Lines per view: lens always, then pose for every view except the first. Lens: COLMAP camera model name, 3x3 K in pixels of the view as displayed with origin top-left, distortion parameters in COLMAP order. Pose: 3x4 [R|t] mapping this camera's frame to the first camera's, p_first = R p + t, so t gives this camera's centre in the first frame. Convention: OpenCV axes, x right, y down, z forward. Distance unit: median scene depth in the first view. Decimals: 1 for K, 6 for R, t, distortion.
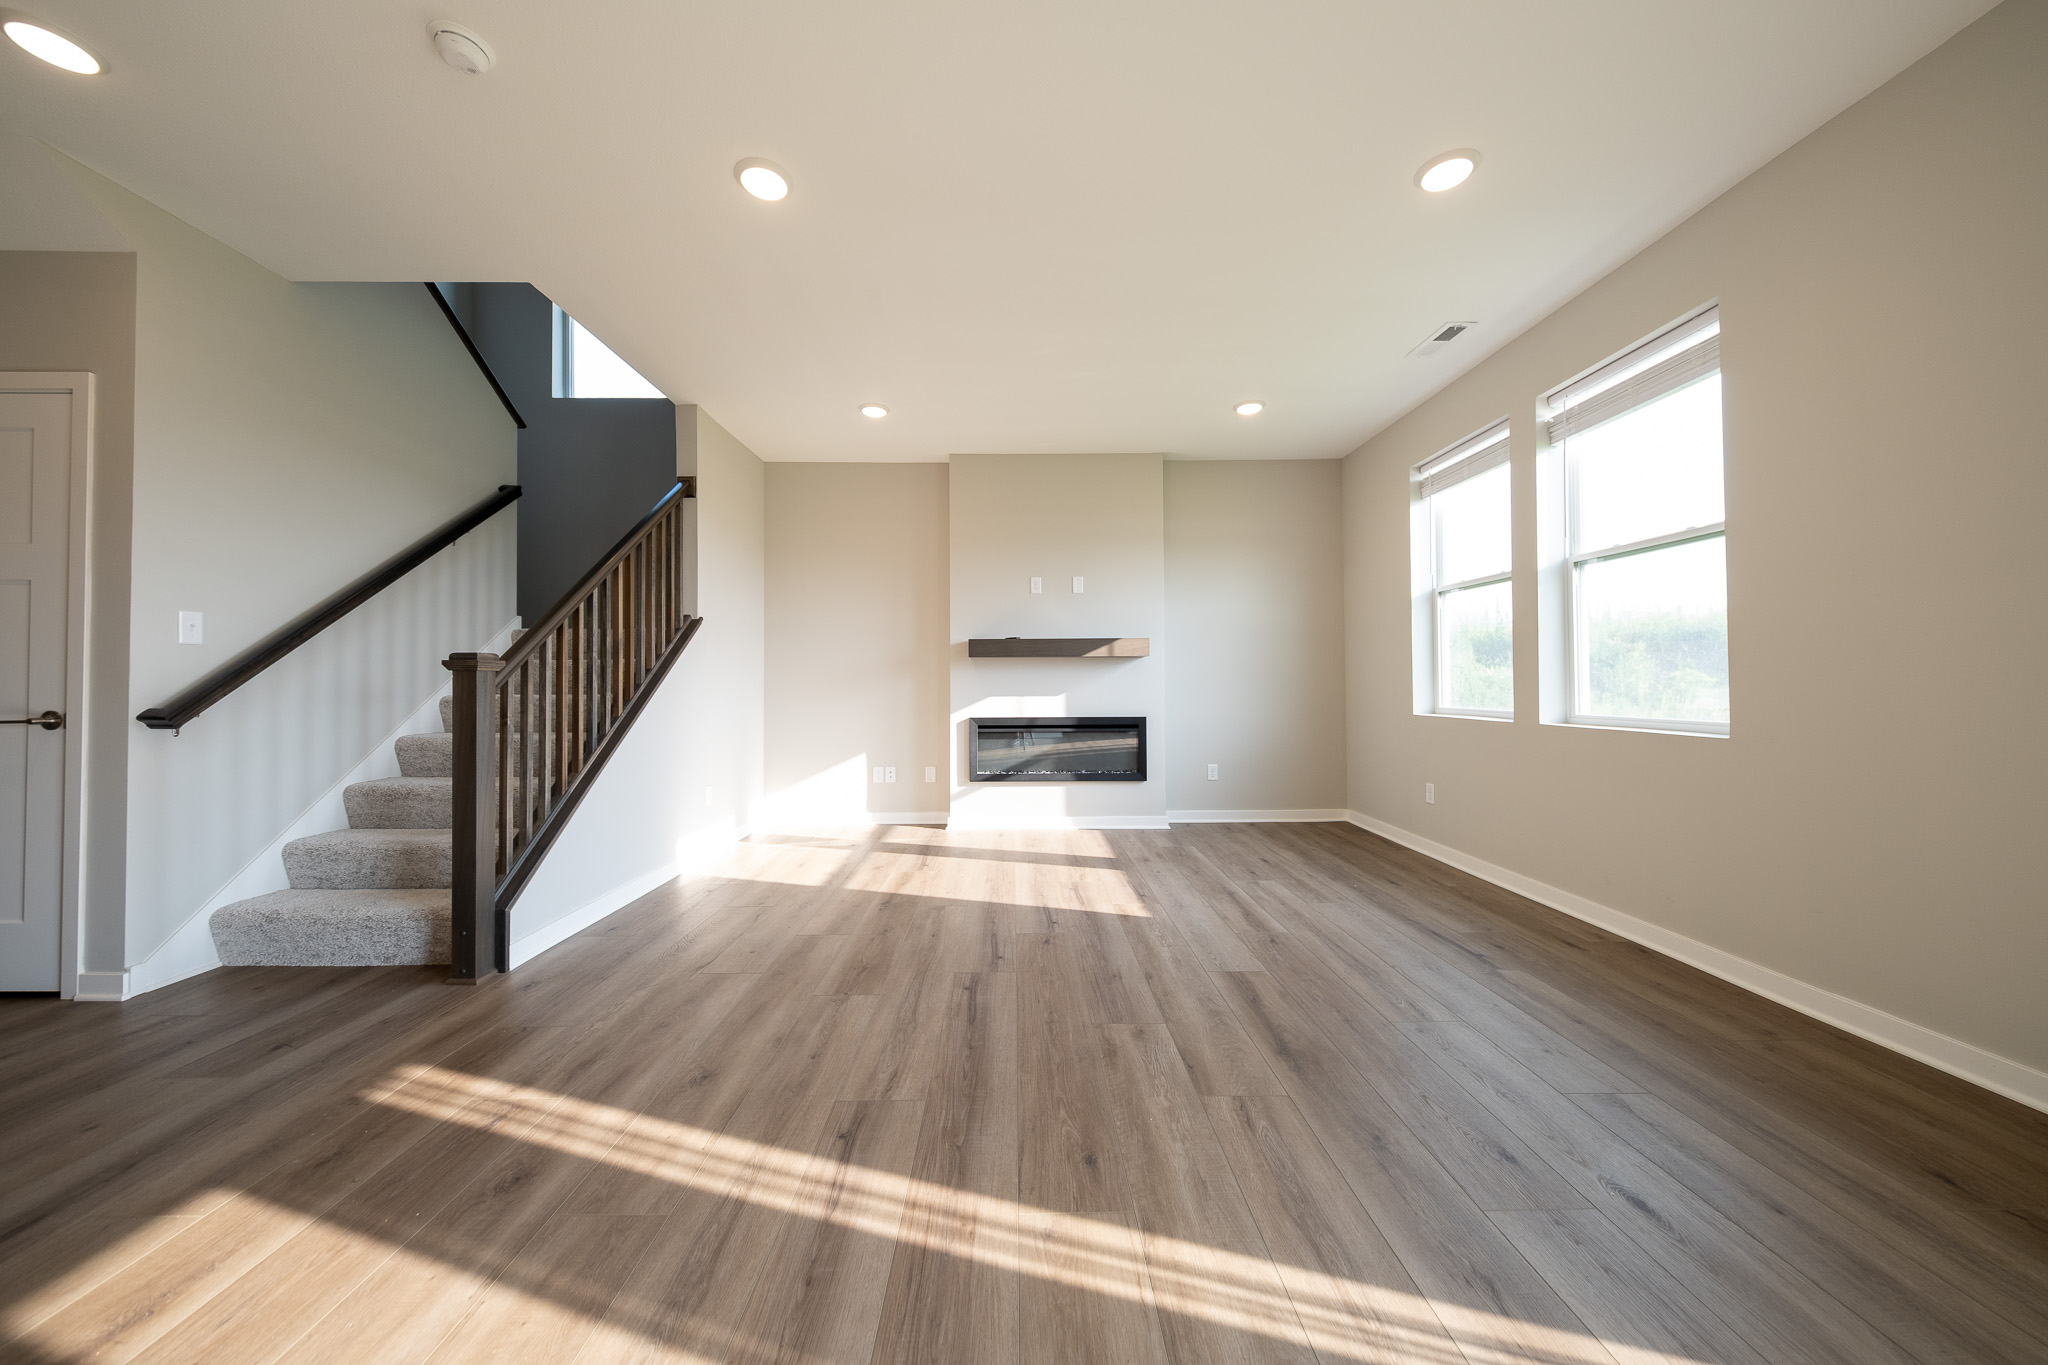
lens RADIAL K [[687.8, 0, 1017.1], [0, 687.8, 667.5], [0, 0, 1]] dist [0.007065, -0.000101]
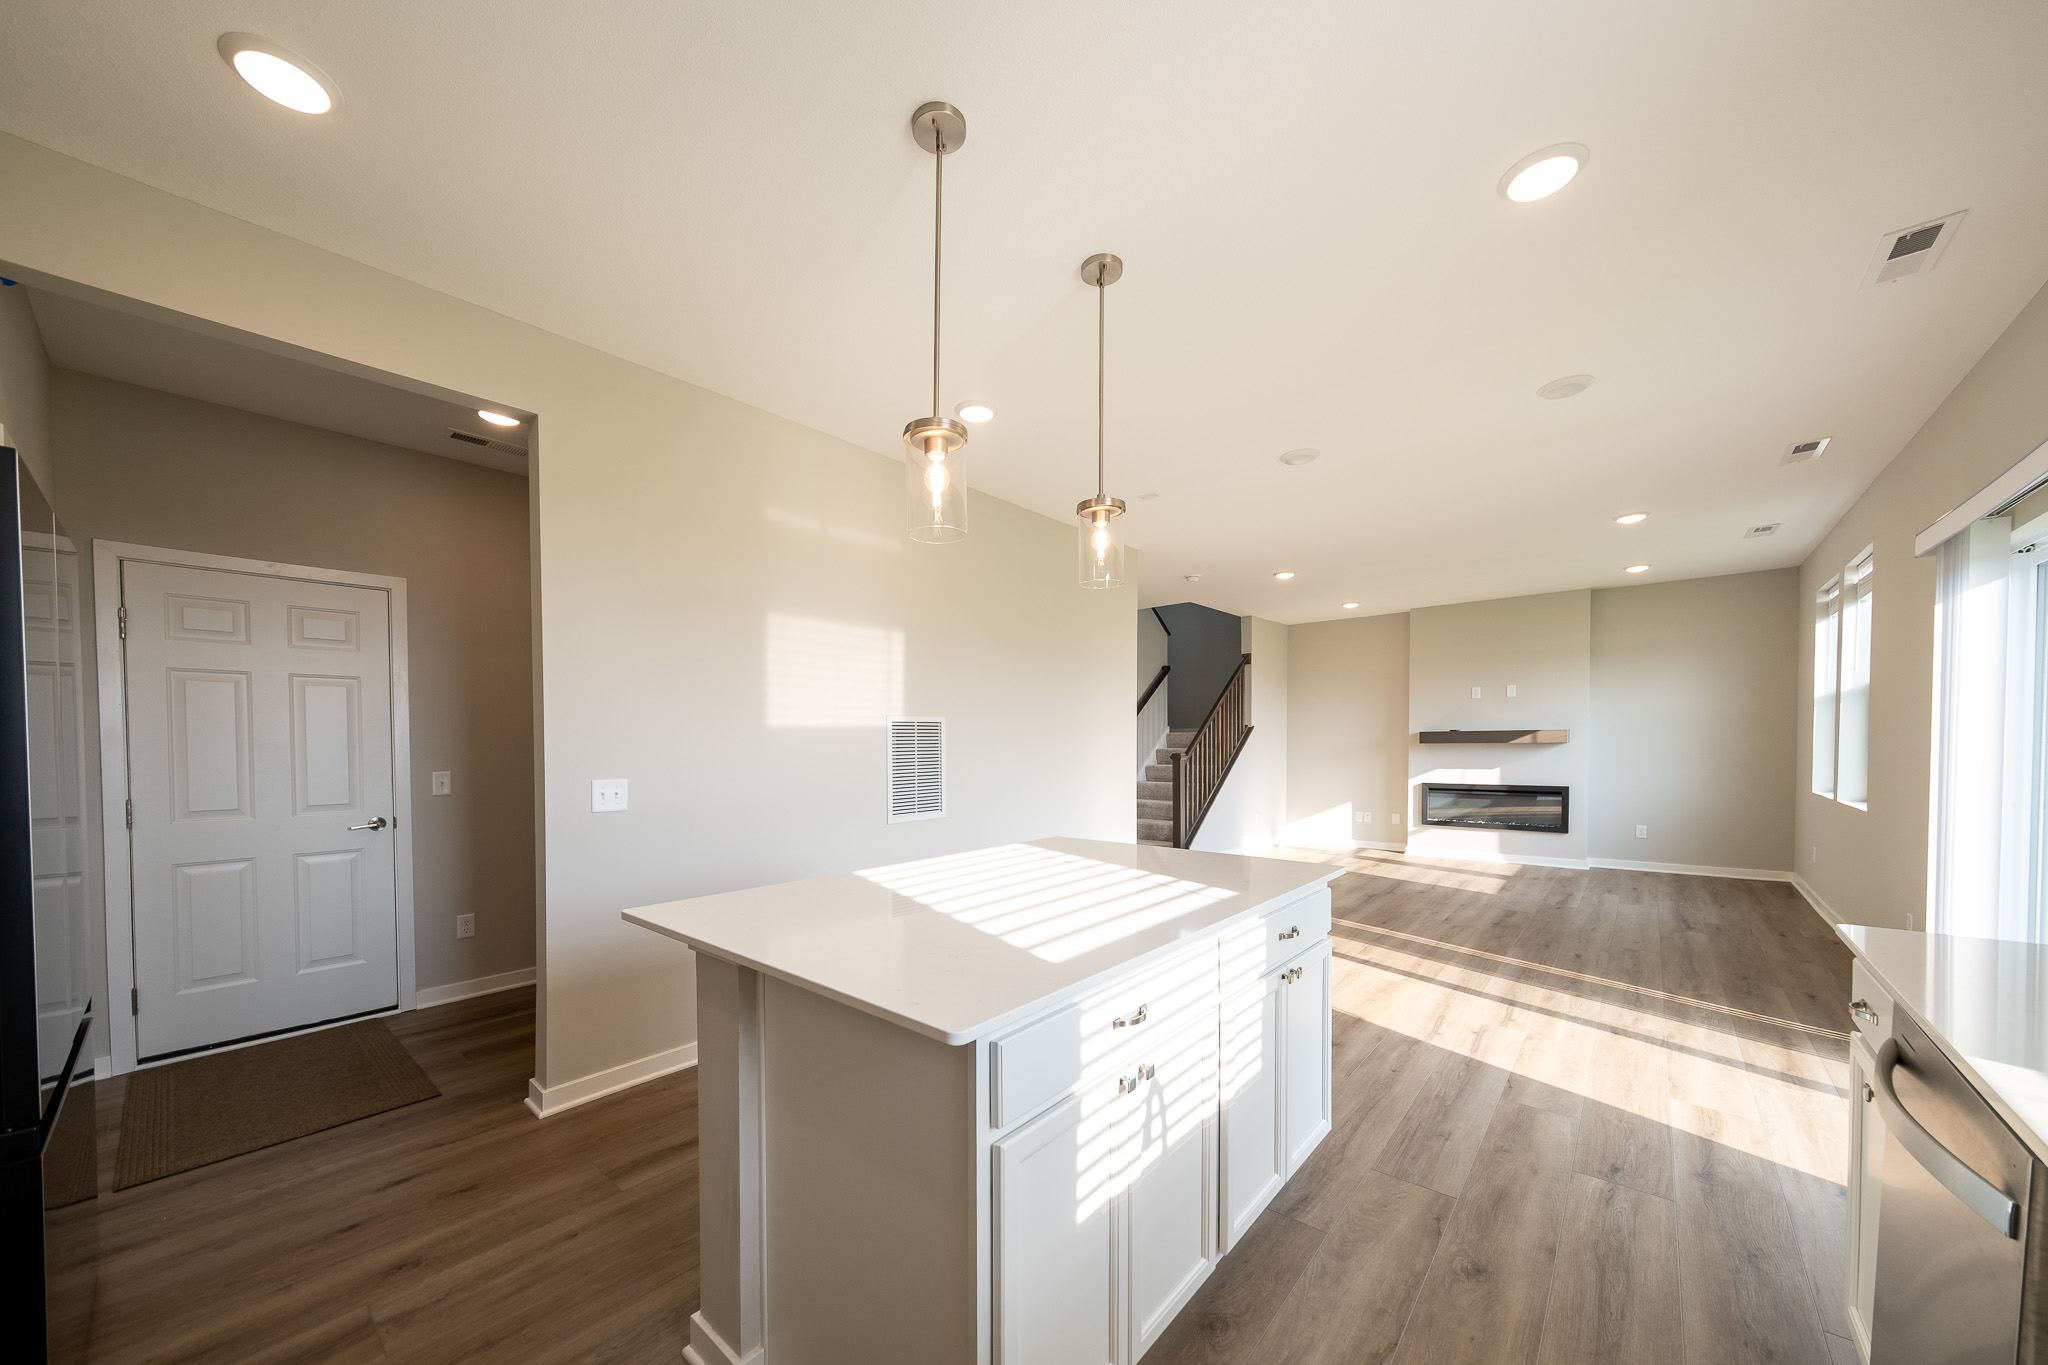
lens RADIAL K [[719.5, 0, 1007.7], [0, 719.5, 765.9], [0, 0, 1]] dist [-0.000697, -0.000020]
pose [[0.745829, 0.019905, -0.665840, 0.308623], [0.021781, 0.998290, 0.054241, -0.070677], [0.665781, -0.054957, 0.744120, -0.799163]]
